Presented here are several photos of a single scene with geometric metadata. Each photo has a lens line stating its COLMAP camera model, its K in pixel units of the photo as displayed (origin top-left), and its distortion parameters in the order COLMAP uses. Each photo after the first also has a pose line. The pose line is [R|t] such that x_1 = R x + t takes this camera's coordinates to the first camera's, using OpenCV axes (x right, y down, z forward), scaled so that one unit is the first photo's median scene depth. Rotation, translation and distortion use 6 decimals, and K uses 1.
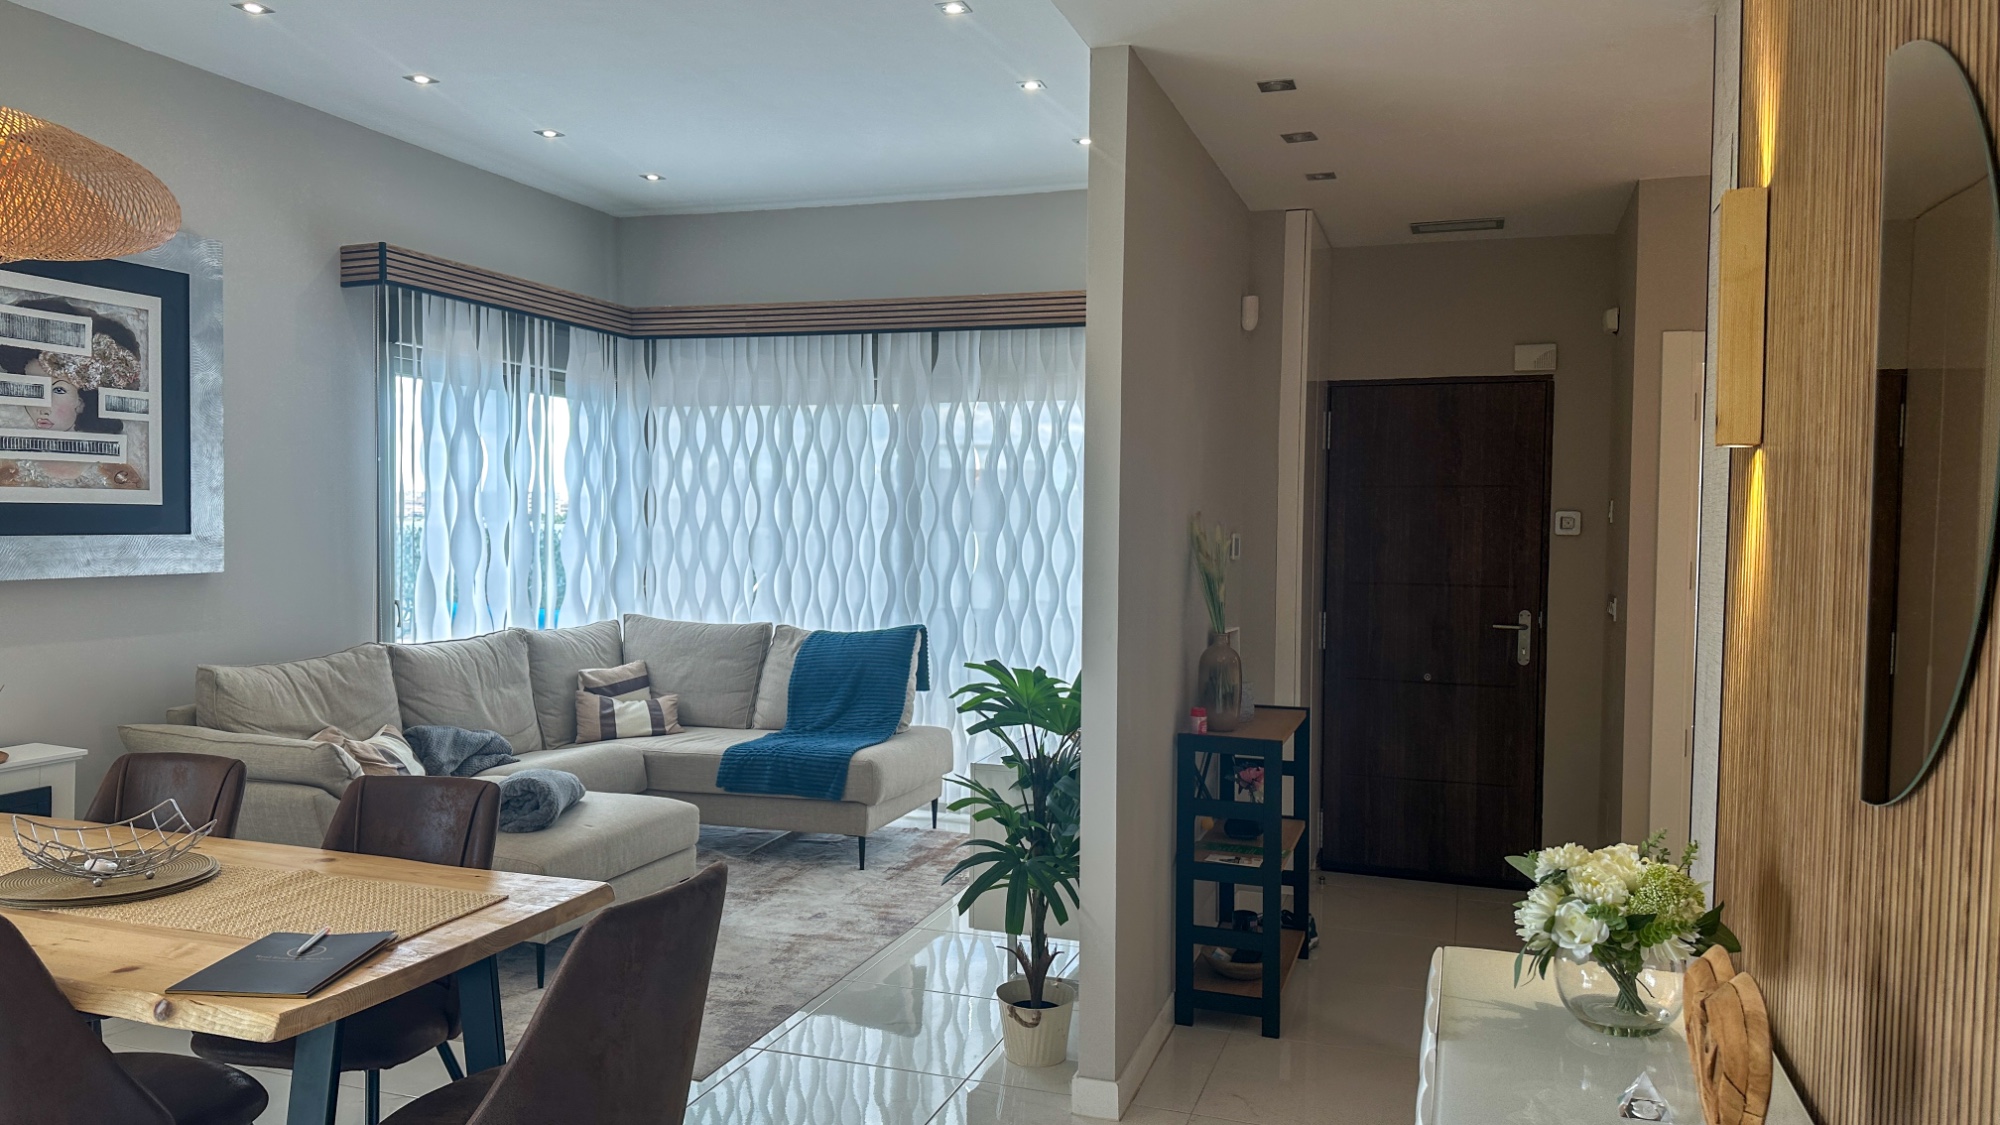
lens RADIAL K [[1416.7, 0, 1039.1], [0, 1416.7, 567.1], [0, 0, 1]] dist [0.006342, -0.035073]
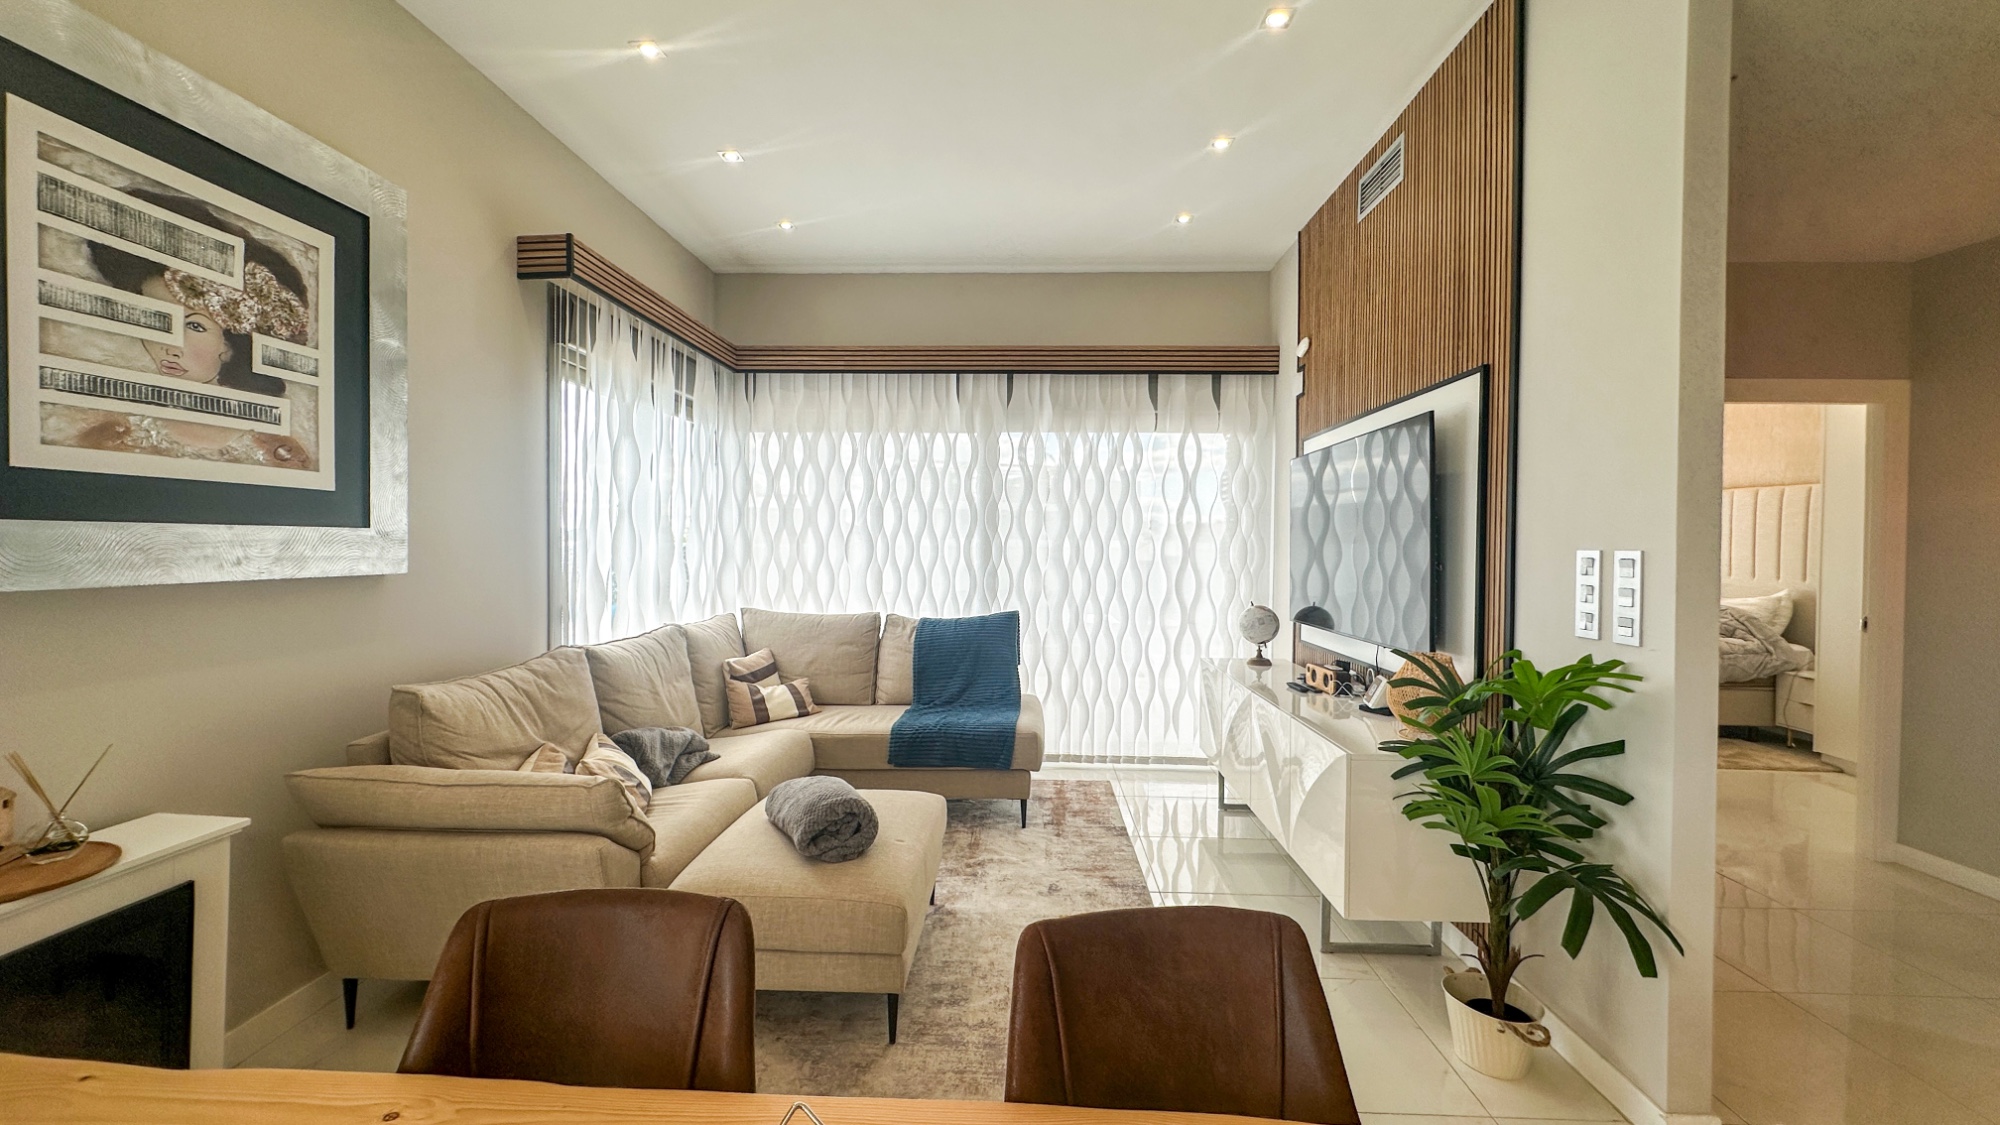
lens RADIAL K [[807.9, 0, 1010.0], [0, 807.9, 554.6], [0, 0, 1]] dist [0.001624, -0.000823]
pose [[0.963160, -0.007197, 0.268833, -0.354771], [0.012107, 0.999789, -0.016612, 0.004935], [-0.268657, 0.019255, 0.963043, 0.426858]]
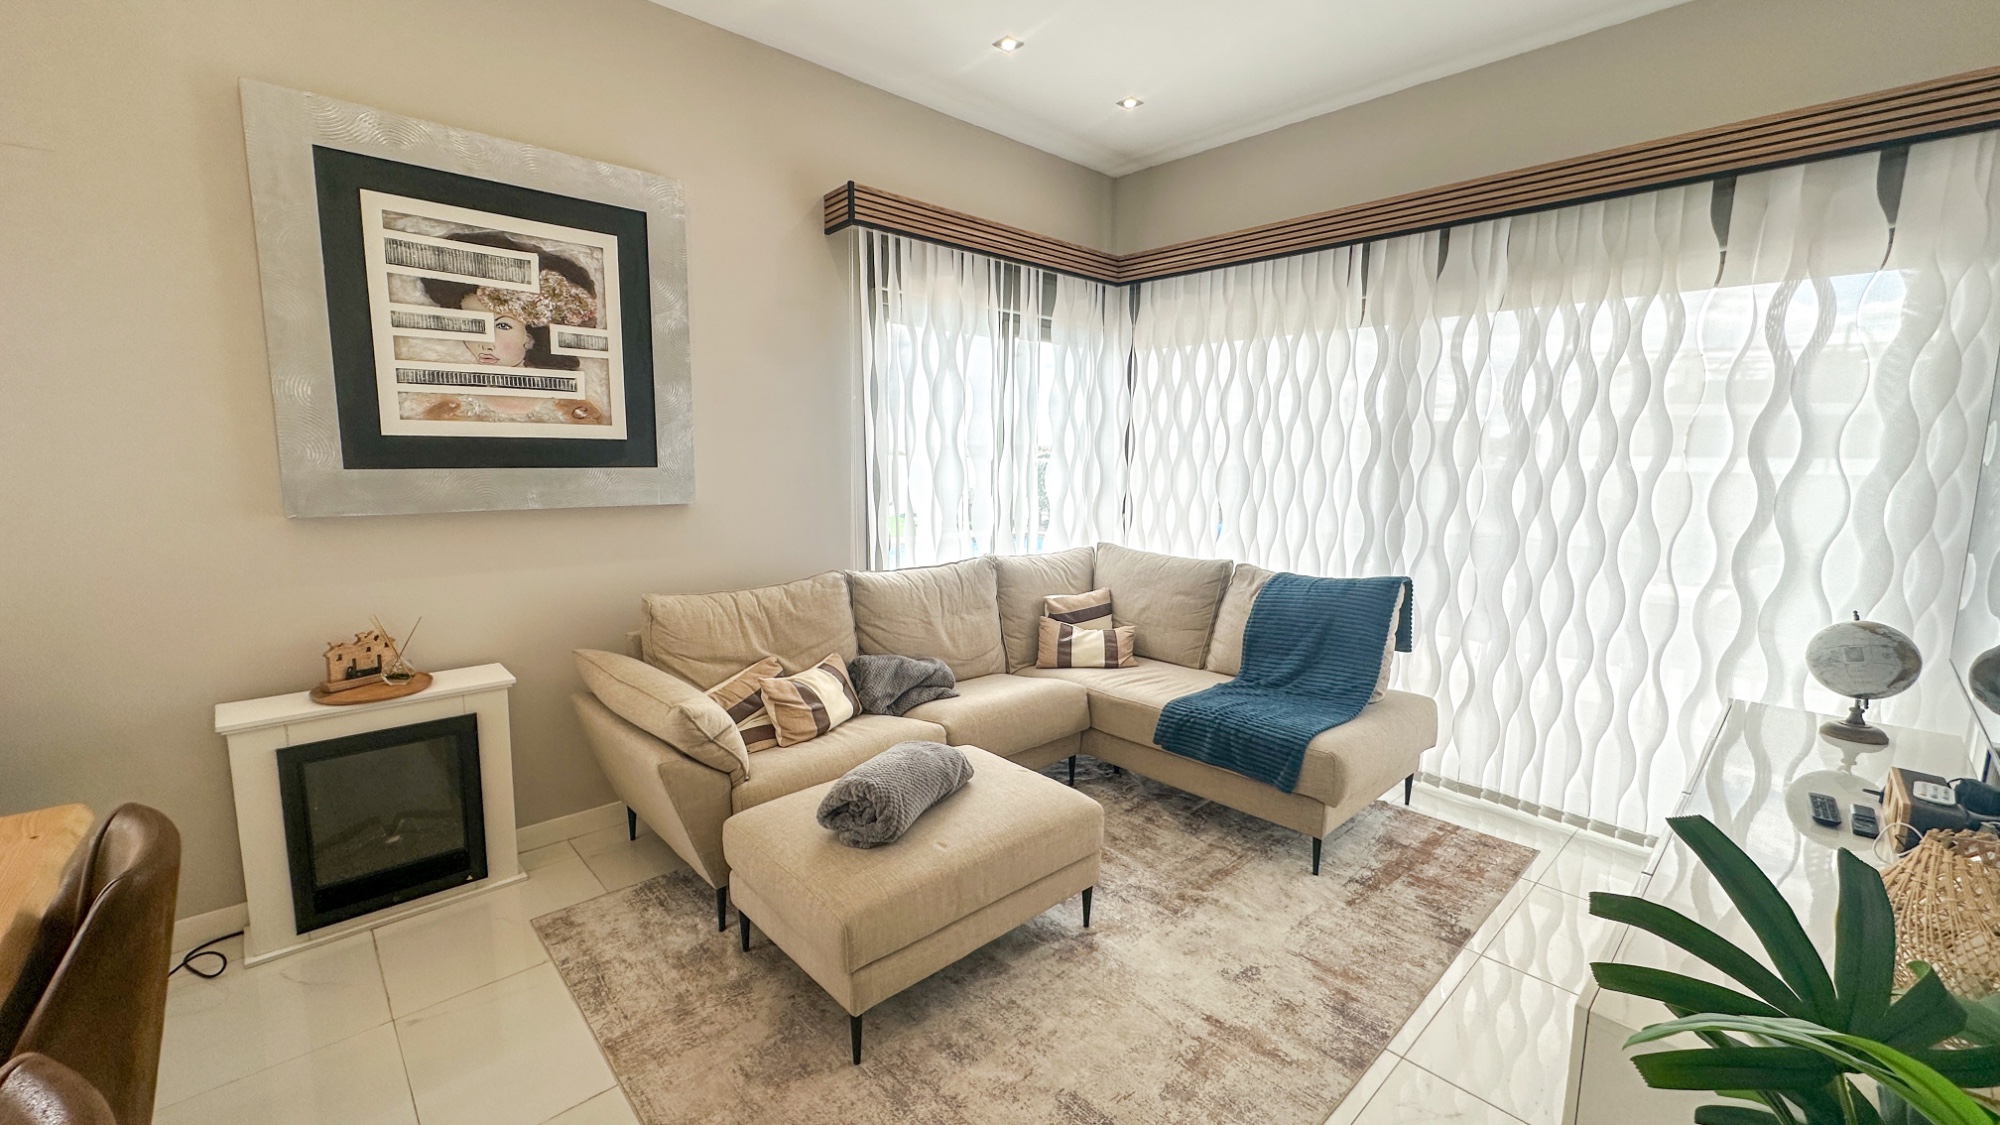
lens RADIAL K [[807.9, 0, 995.8], [0, 807.9, 557.5], [0, 0, 1]] dist [0.001624, -0.000823]
pose [[0.866890, 0.061931, -0.494638, -0.073429], [-0.016788, 0.995317, 0.095196, -0.017481], [0.498218, -0.074221, 0.863870, 0.581958]]
